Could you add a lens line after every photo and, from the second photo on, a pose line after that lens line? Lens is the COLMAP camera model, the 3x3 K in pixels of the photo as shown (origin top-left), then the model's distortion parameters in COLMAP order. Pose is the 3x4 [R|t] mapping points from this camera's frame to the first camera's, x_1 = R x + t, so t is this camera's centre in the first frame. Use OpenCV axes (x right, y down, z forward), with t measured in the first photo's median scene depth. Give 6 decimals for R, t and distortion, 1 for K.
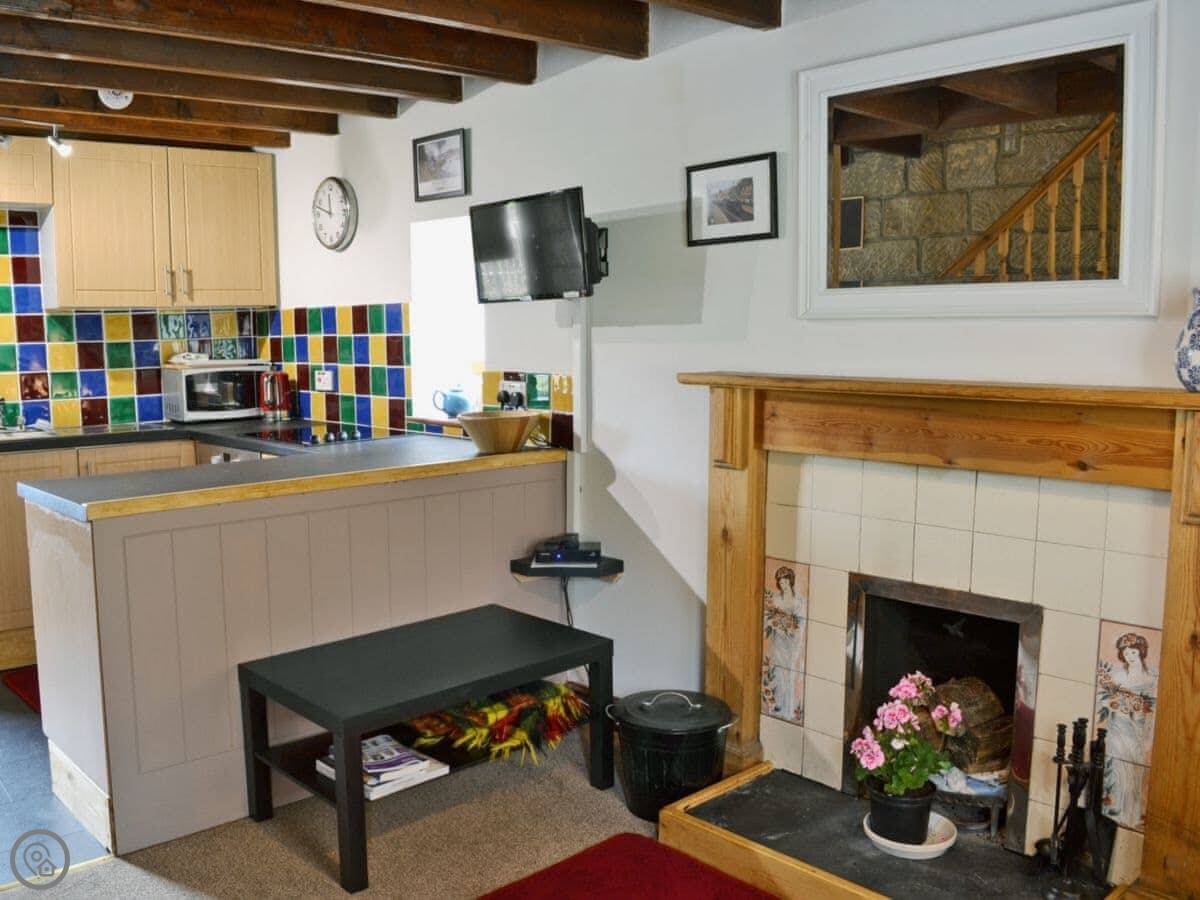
lens RADIAL K [[1298.7, 0, 599.7], [0, 1298.7, 490.3], [0, 0, 1]] dist [-0.116562, 0.007193]
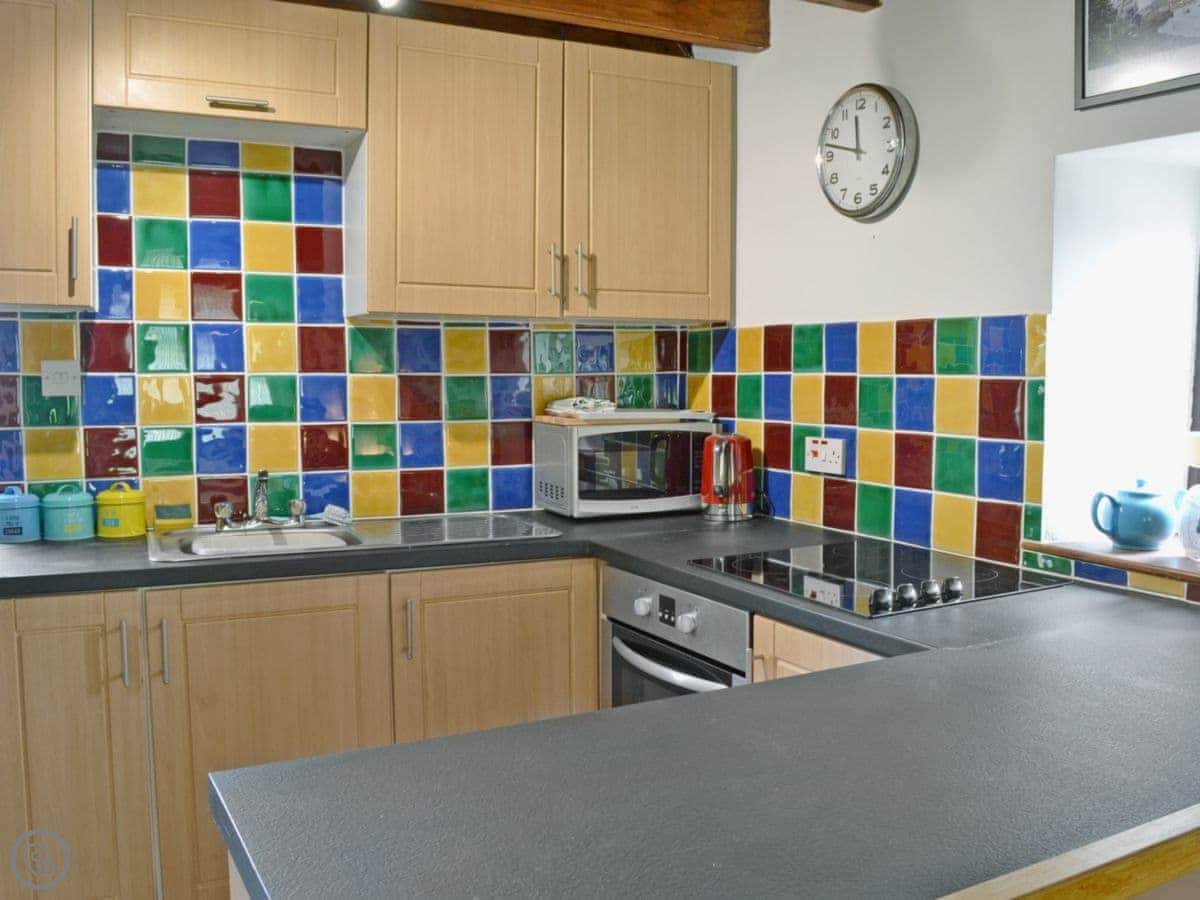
lens RADIAL K [[1298.7, 0, 599.7], [0, 1298.7, 490.3], [0, 0, 1]] dist [-0.116562, 0.007193]
pose [[0.973564, 0.038098, -0.225217, -0.183066], [-0.044601, 0.998720, -0.023856, -0.052630], [0.224020, 0.033270, 0.974017, 0.438435]]
